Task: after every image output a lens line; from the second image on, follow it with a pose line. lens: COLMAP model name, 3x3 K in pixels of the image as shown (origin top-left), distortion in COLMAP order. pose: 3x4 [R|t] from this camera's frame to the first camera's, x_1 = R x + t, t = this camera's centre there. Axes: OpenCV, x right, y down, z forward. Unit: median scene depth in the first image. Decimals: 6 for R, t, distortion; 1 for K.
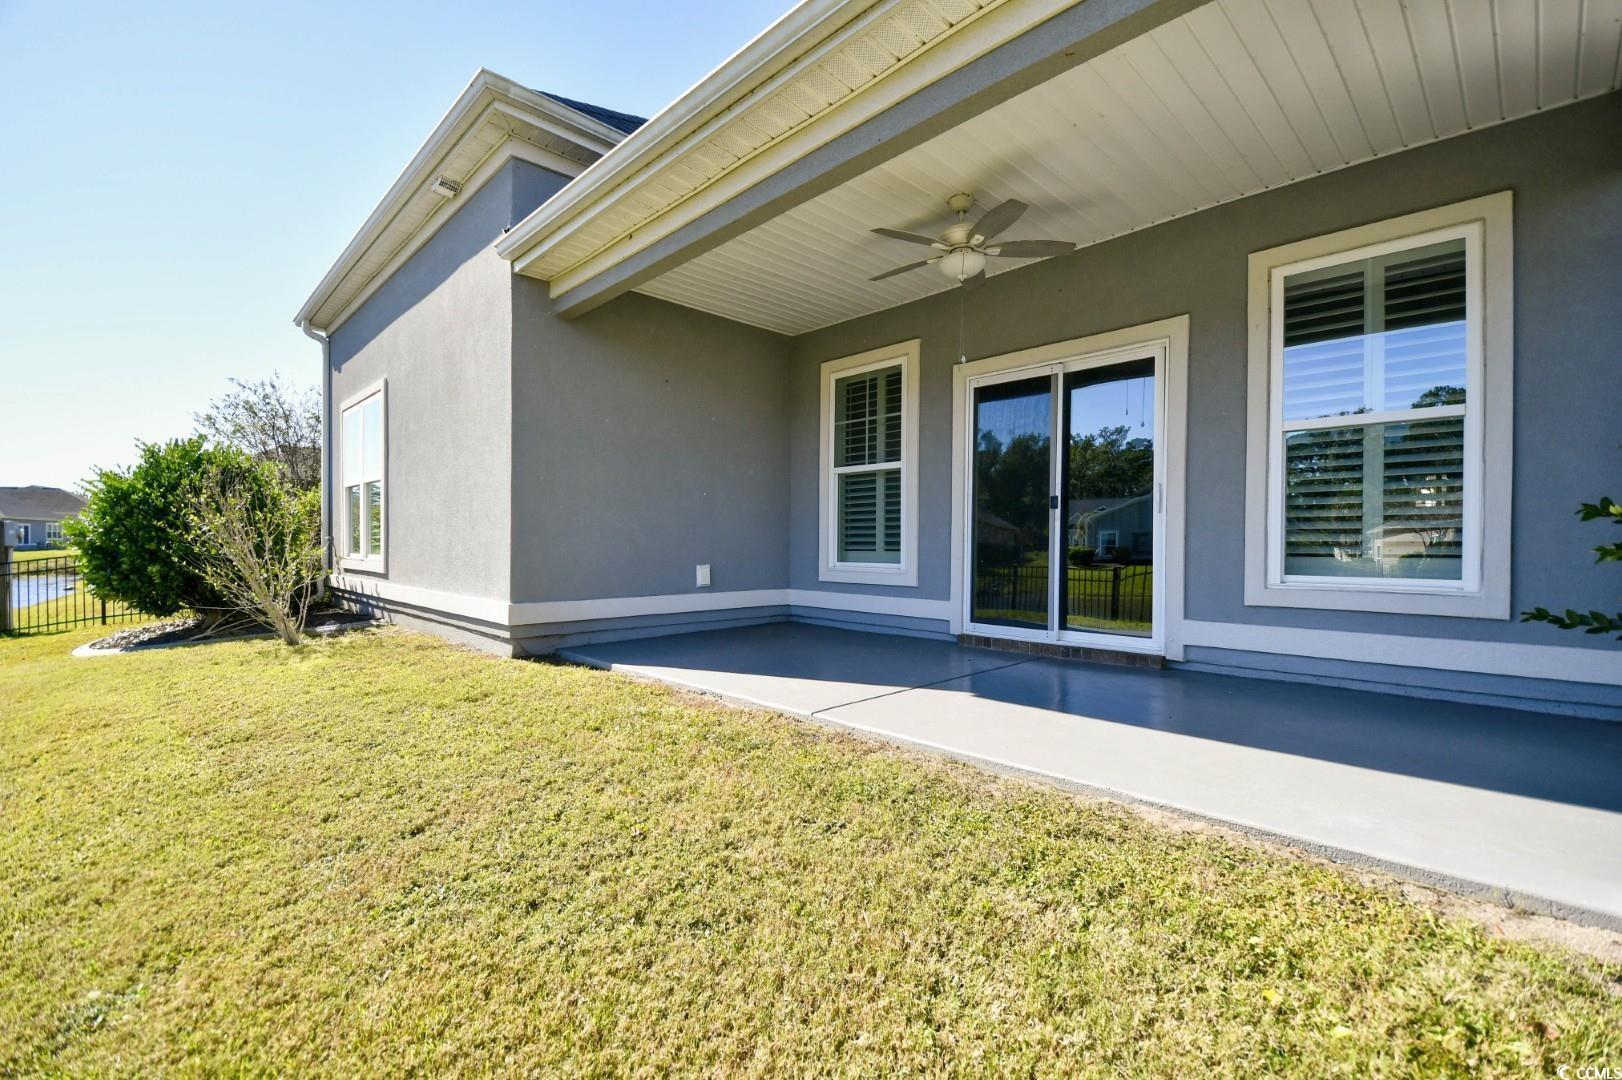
lens RADIAL K [[701.4, 0, 814.6], [0, 701.4, 545.9], [0, 0, 1]] dist [0.004381, -0.013271]
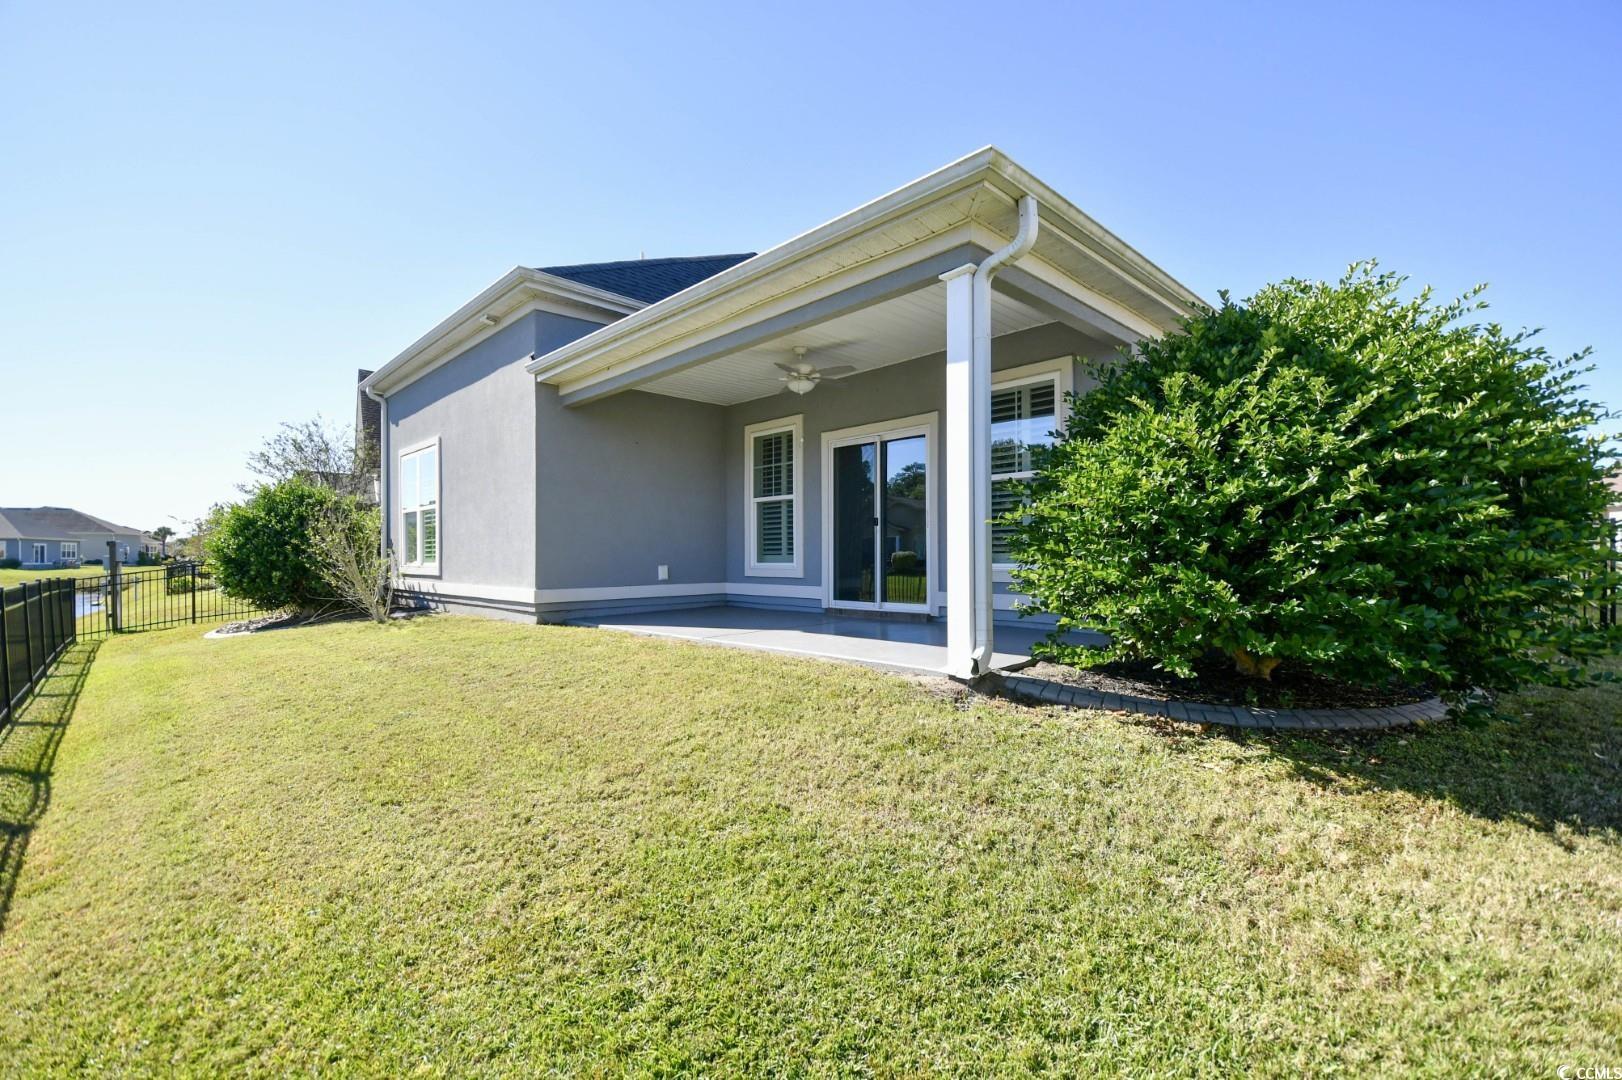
lens RADIAL K [[713.6, 0, 812.3], [0, 713.6, 546.0], [0, 0, 1]] dist [0.020741, -0.022767]
pose [[0.999906, -0.011510, -0.007452, 0.160552], [0.011388, 0.999804, -0.016192, 0.013433], [0.007637, 0.016106, 0.999841, -0.482753]]
